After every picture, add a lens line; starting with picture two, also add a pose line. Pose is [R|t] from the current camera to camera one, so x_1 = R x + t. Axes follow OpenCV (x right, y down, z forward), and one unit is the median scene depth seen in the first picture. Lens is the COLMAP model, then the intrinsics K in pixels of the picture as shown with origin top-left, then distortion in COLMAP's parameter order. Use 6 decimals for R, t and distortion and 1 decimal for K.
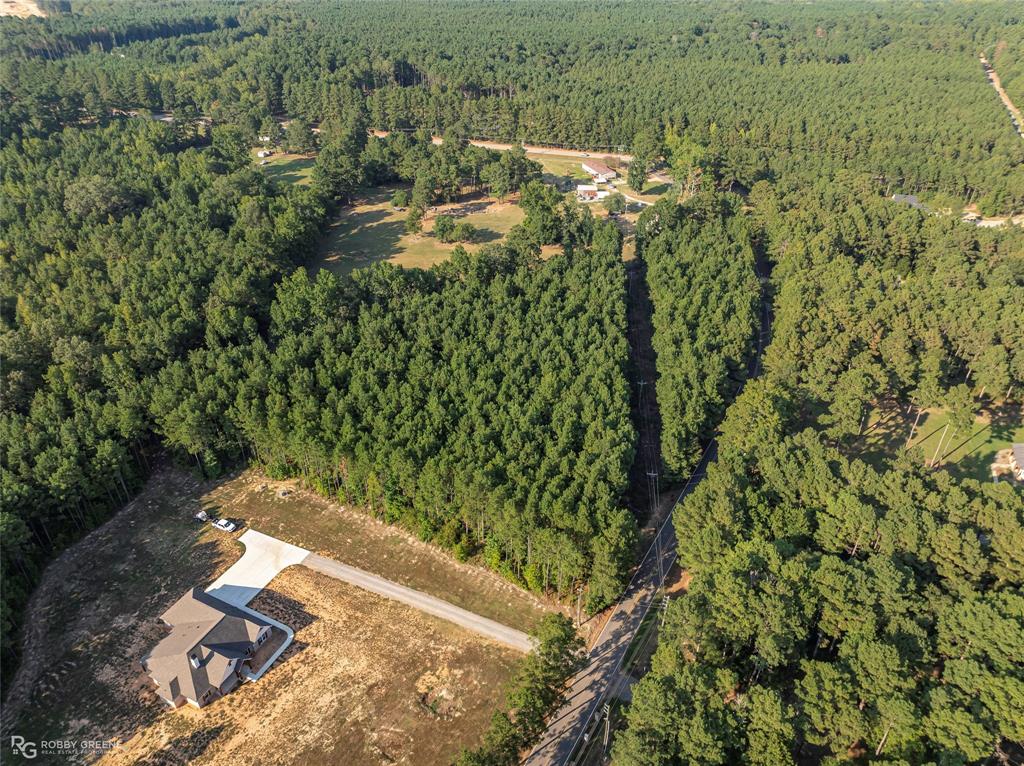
lens RADIAL K [[715.5, 0, 512.0], [0, 715.5, 383.0], [0, 0, 1]] dist [-0.021596, 0.030553]
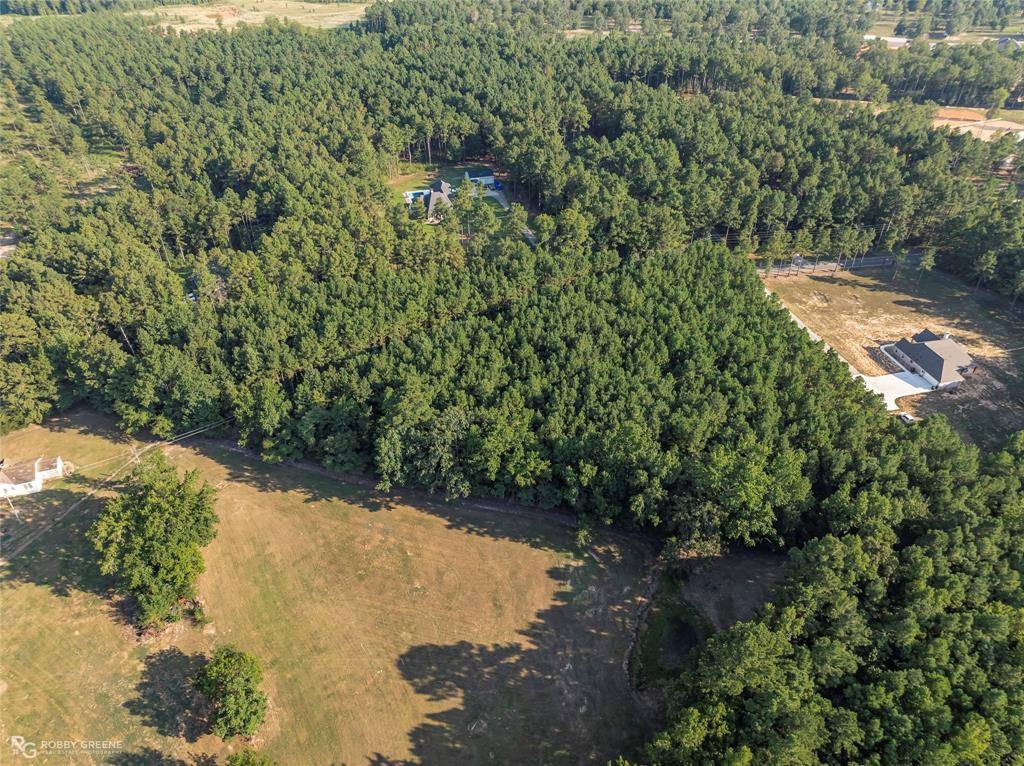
lens RADIAL K [[715.5, 0, 512.0], [0, 715.5, 383.0], [0, 0, 1]] dist [-0.021596, 0.030553]
pose [[-0.641667, -0.462890, 0.611552, -0.635138], [0.415347, 0.460600, 0.784433, -0.990151], [-0.644787, 0.757351, -0.103292, 1.403771]]
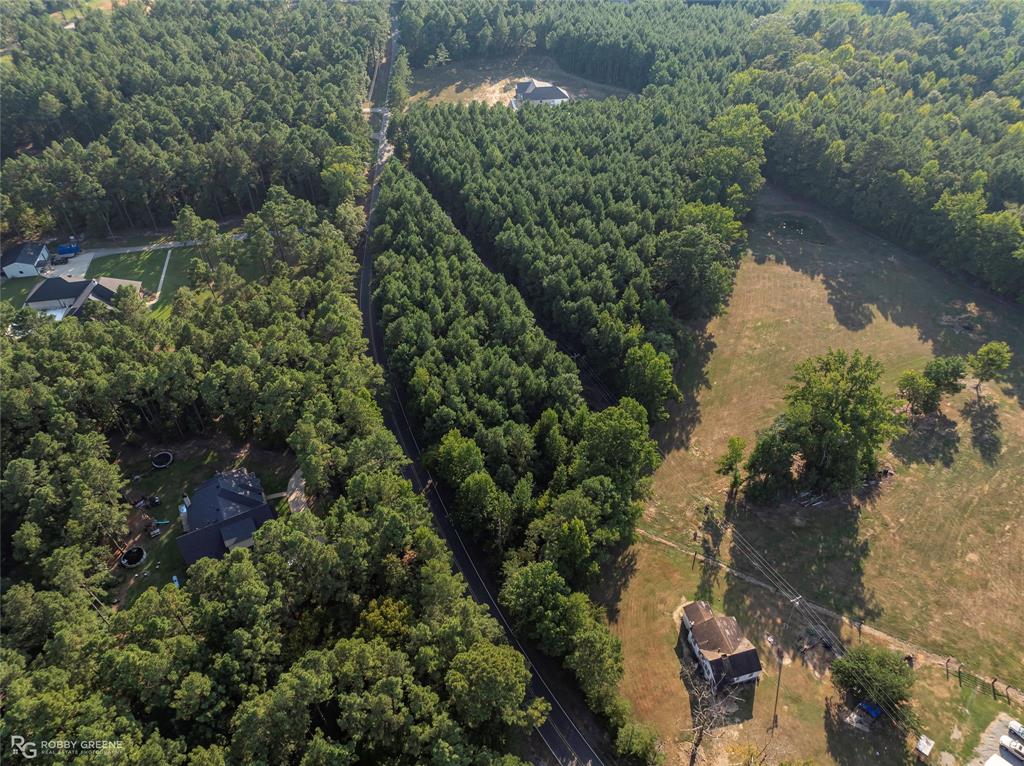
lens RADIAL K [[715.5, 0, 512.0], [0, 715.5, 383.0], [0, 0, 1]] dist [-0.021596, 0.030553]
pose [[-0.825000, 0.387135, -0.411706, 0.763059], [-0.306445, 0.305652, 0.901481, -1.110493], [0.474833, 0.869887, -0.133527, 1.609038]]
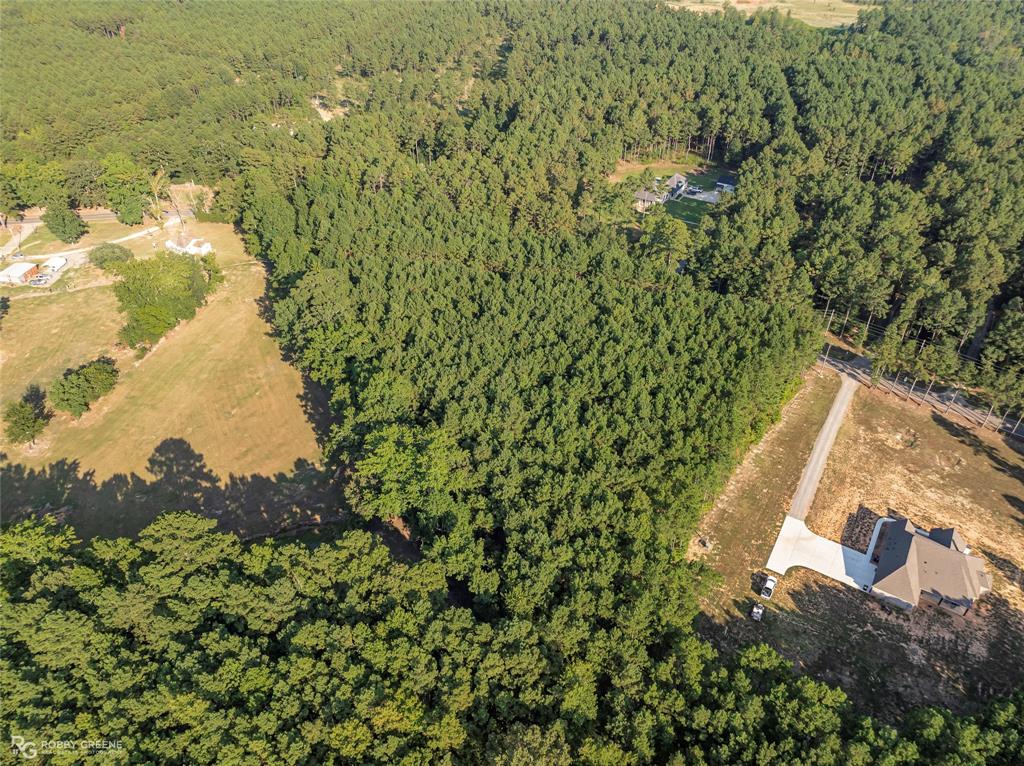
lens RADIAL K [[728.8, 0, 511.1], [0, 728.8, 365.2], [0, 0, 1]] dist [-0.031505, 0.040665]
pose [[0.125671, -0.580456, 0.804536, -0.945407], [0.538923, 0.720817, 0.435873, -0.537639], [-0.832928, 0.378806, 0.403407, 0.735091]]
